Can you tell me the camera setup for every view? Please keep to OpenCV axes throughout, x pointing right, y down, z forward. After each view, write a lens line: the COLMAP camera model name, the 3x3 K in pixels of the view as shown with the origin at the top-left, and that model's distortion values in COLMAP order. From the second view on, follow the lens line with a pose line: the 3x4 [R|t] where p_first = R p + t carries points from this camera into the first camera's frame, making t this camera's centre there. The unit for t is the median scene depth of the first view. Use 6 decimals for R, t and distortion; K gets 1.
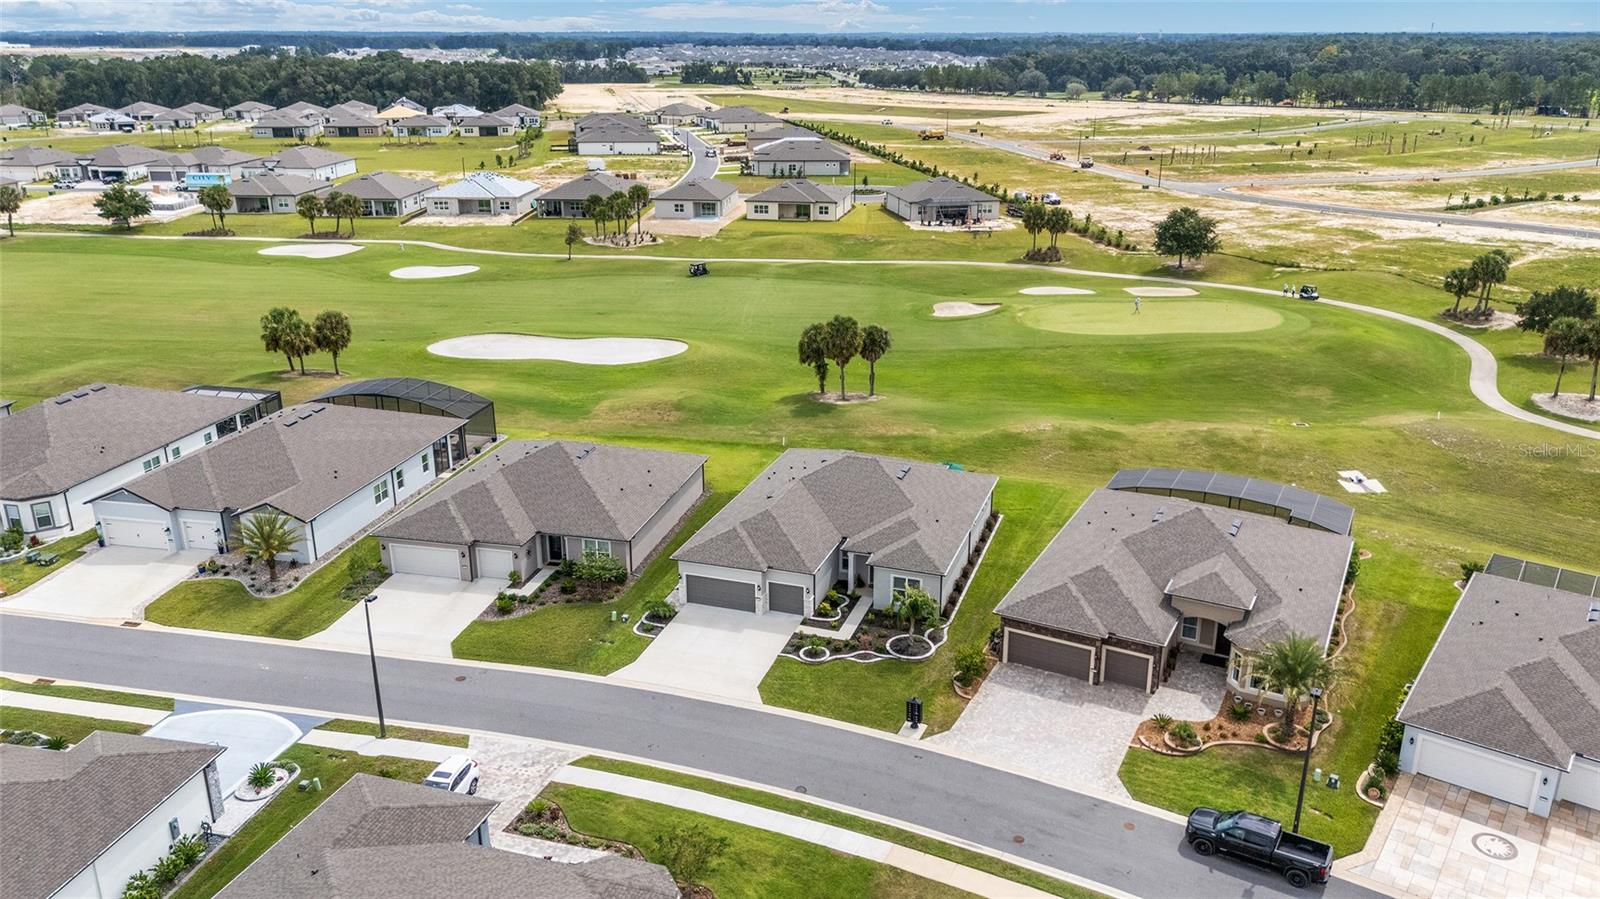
lens RADIAL K [[1179.4, 0, 793.4], [0, 1179.4, 448.8], [0, 0, 1]] dist [0.081355, -0.100064]
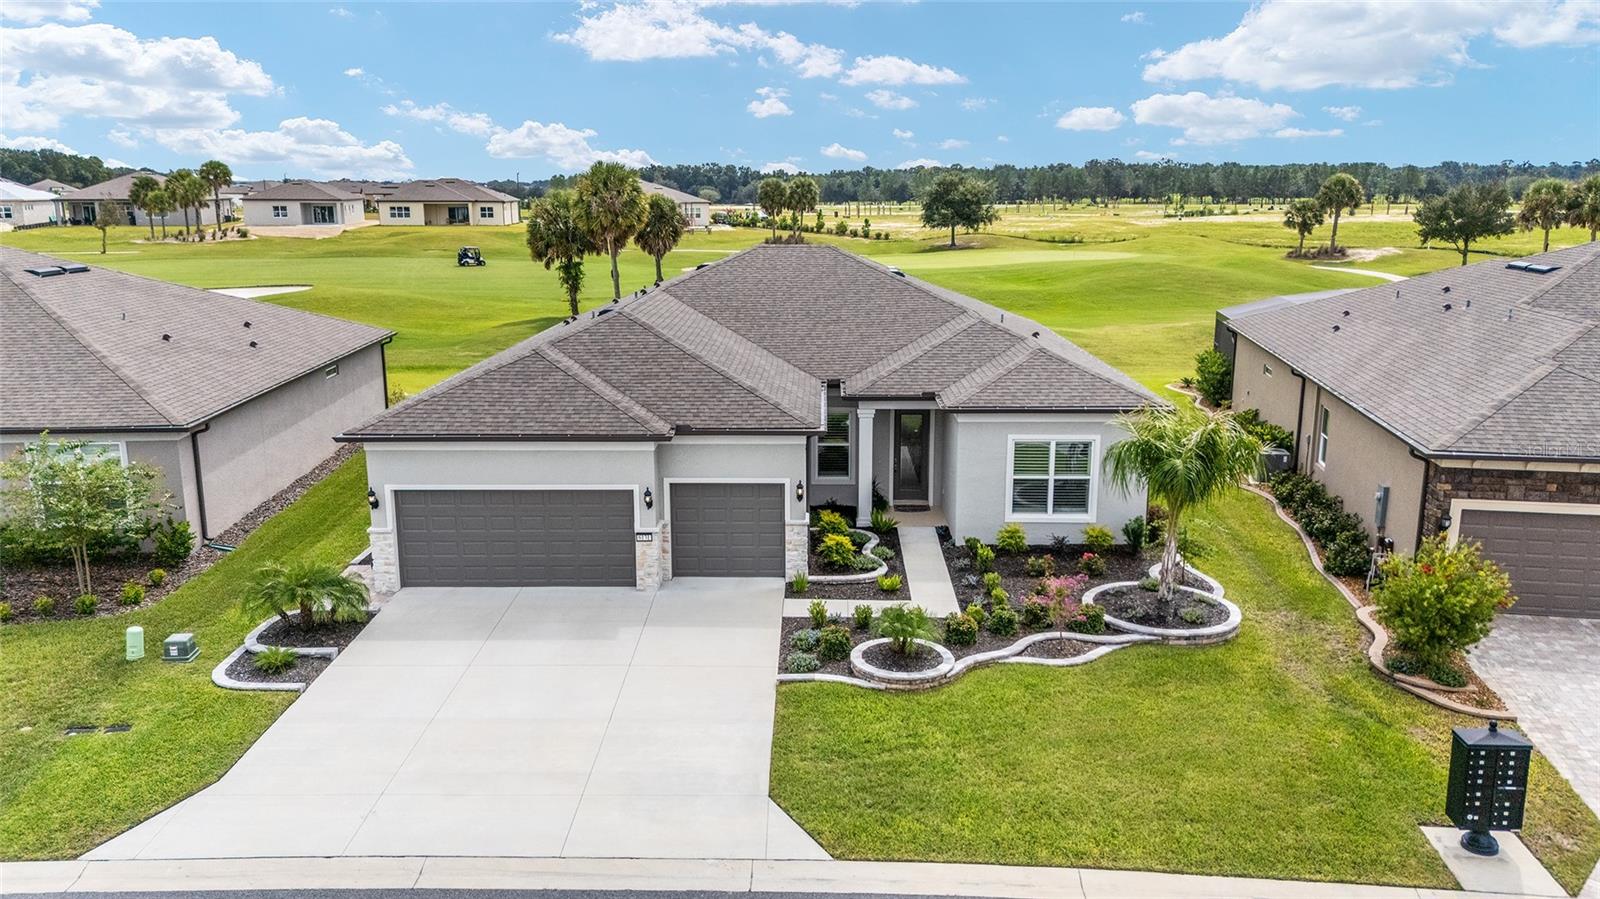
lens RADIAL K [[1179.4, 0, 793.4], [0, 1179.4, 448.8], [0, 0, 1]] dist [0.081355, -0.100064]
pose [[0.950290, -0.064690, 0.304573, -0.068040], [0.100233, 0.989667, -0.102532, 0.109437], [-0.294793, 0.127964, 0.946954, 0.530920]]
